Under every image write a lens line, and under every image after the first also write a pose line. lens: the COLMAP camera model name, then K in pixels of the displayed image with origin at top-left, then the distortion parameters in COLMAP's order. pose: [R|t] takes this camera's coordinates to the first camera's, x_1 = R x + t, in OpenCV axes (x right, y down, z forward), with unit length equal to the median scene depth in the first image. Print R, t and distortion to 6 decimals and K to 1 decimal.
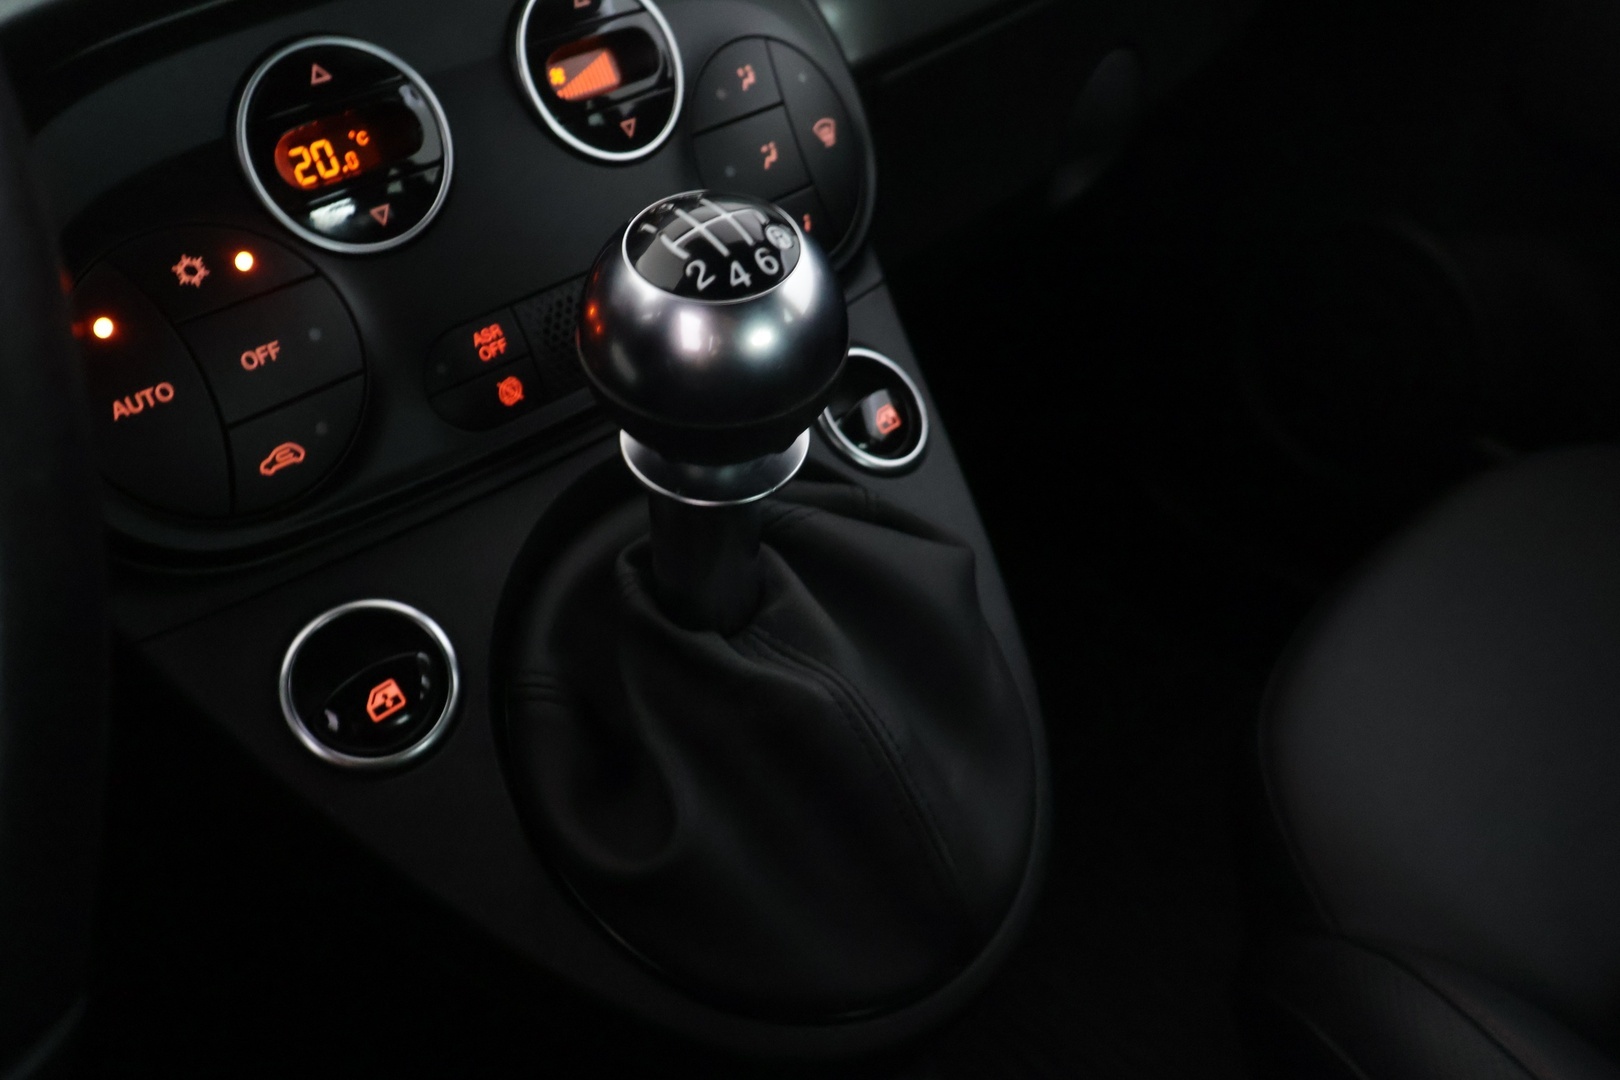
lens RADIAL K [[1490.0, 0, 810.0], [0, 1490.0, 534.2], [0, 0, 1]] dist [0.016670, 0.000000]
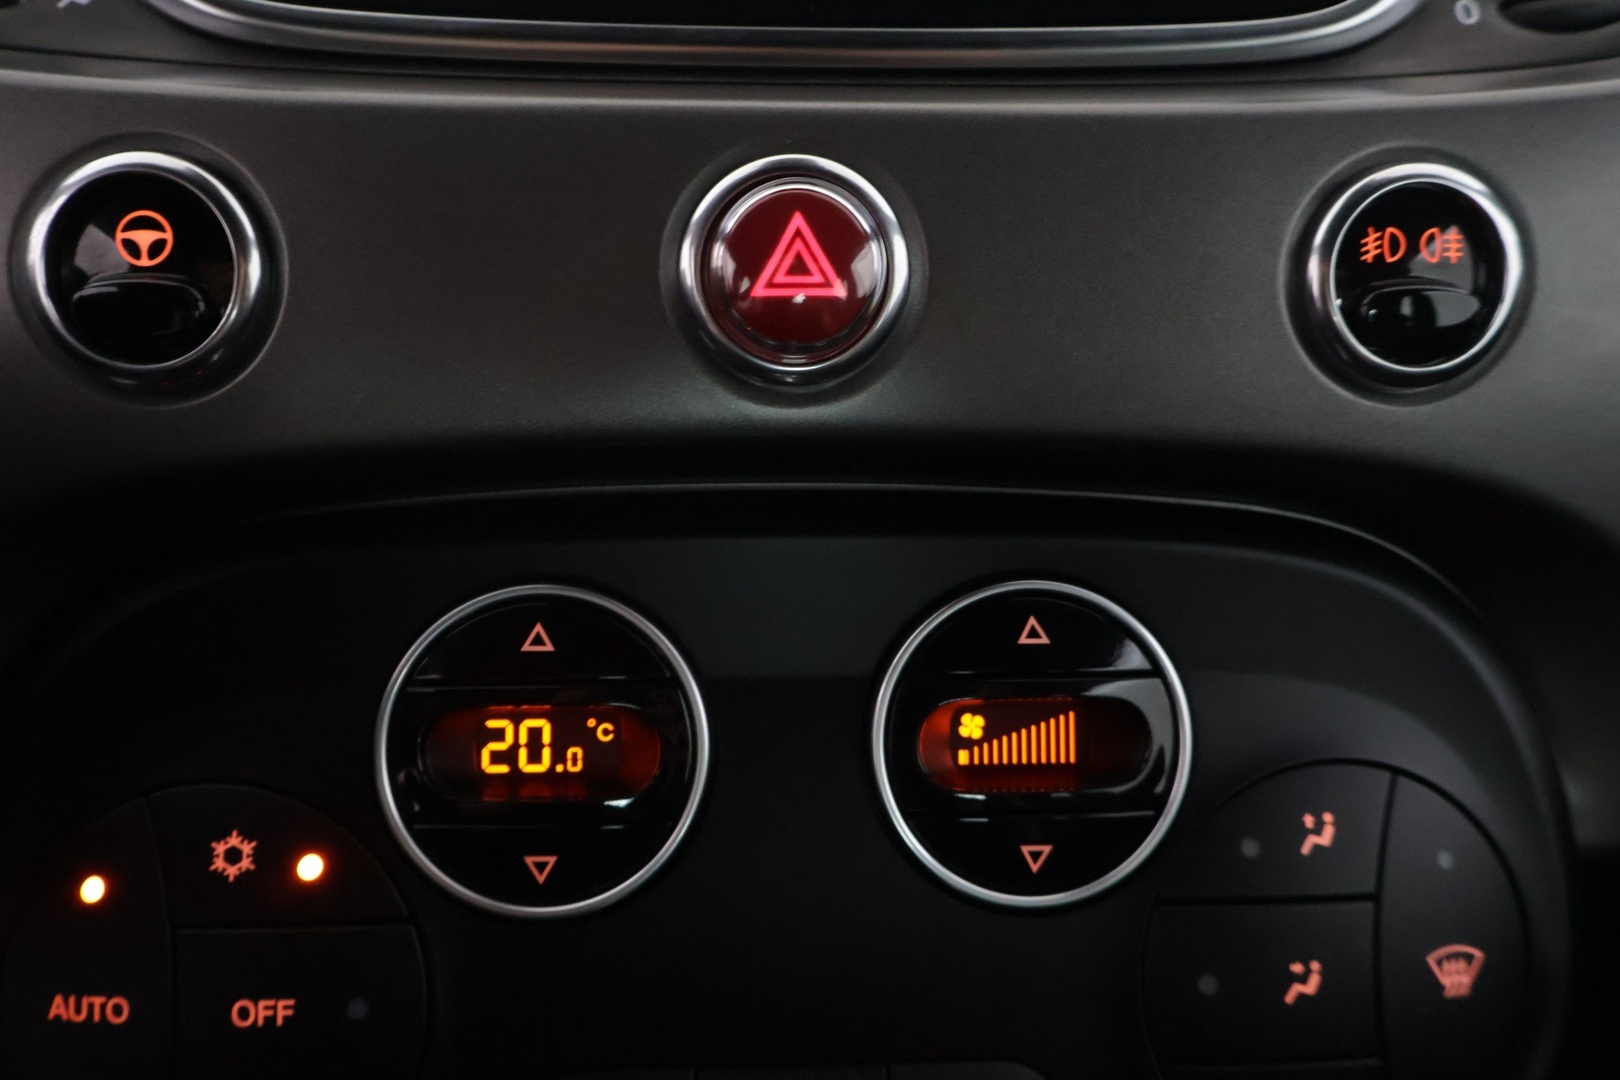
lens RADIAL K [[1490.0, 0, 811.4], [0, 1490.0, 543.0], [0, 0, 1]] dist [0.016670, 0.000000]
pose [[0.761695, 0.321350, -0.562633, 0.107974], [-0.417541, 0.907443, -0.046979, -0.353697], [0.495461, 0.270706, 0.825371, 0.498625]]
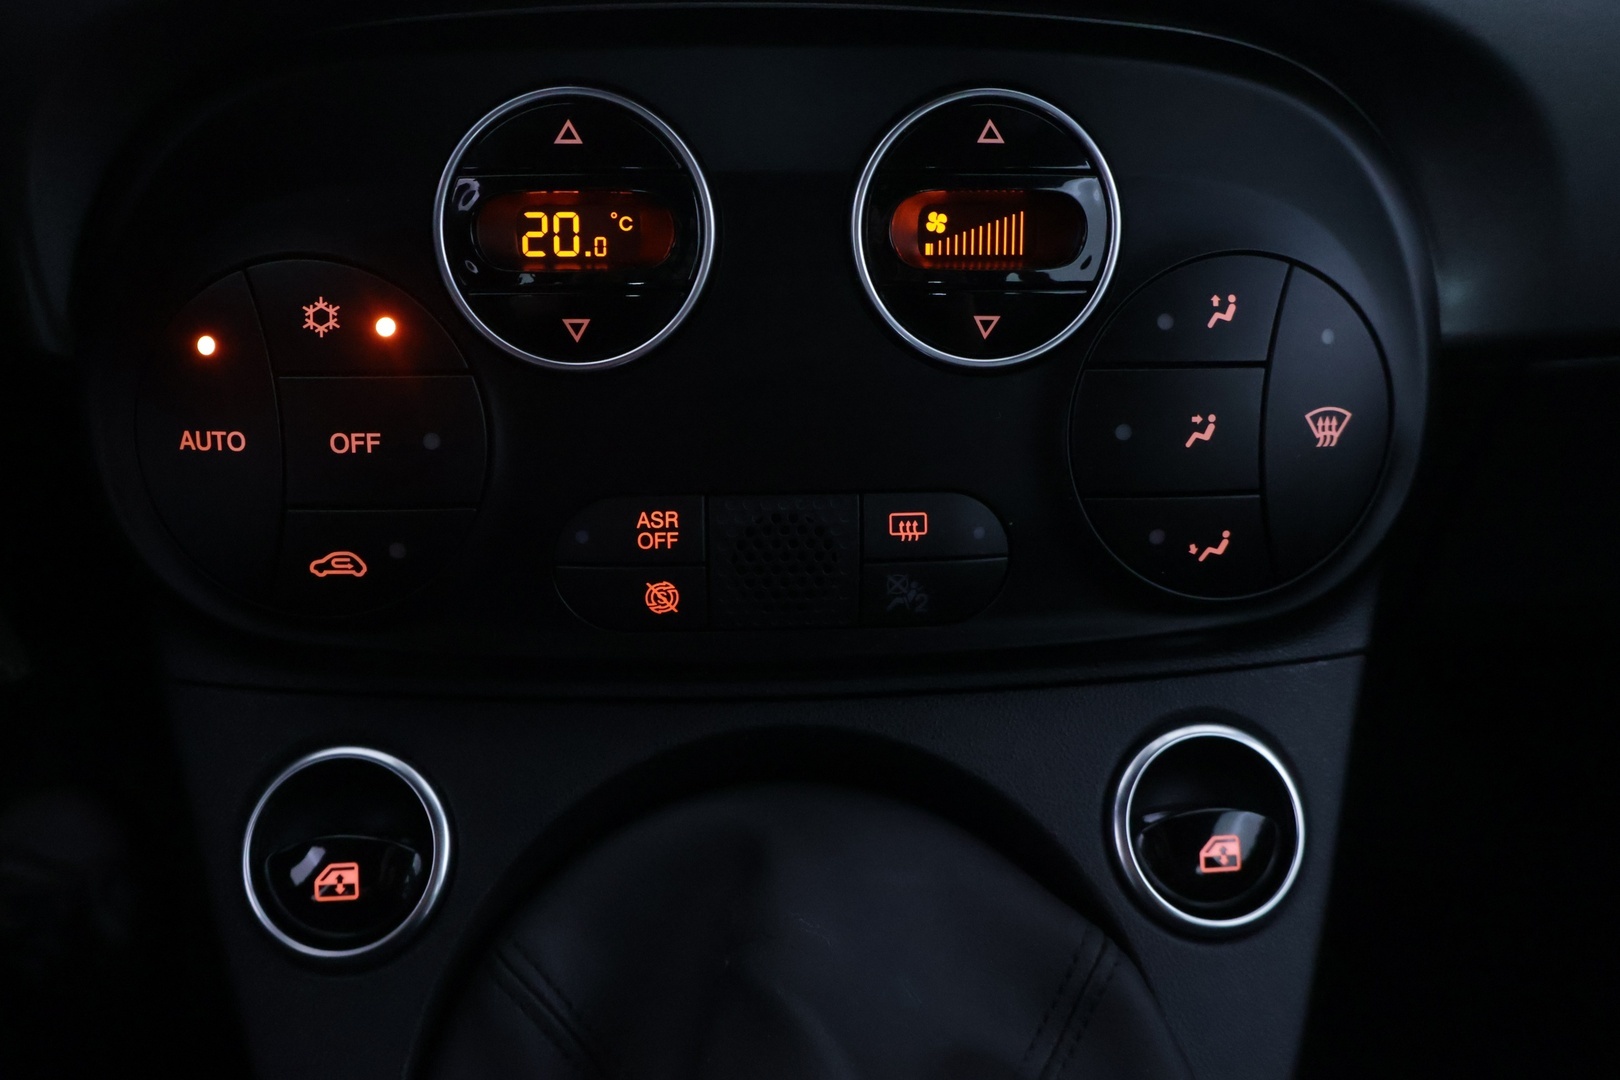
lens RADIAL K [[1490.0, 0, 805.4], [0, 1490.0, 538.4], [0, 0, 1]] dist [0.016670, 0.000000]
pose [[0.762407, 0.436009, -0.478155, 0.209461], [-0.422332, 0.895119, 0.142821, -0.274337], [0.490277, 0.093053, 0.866585, 0.407331]]
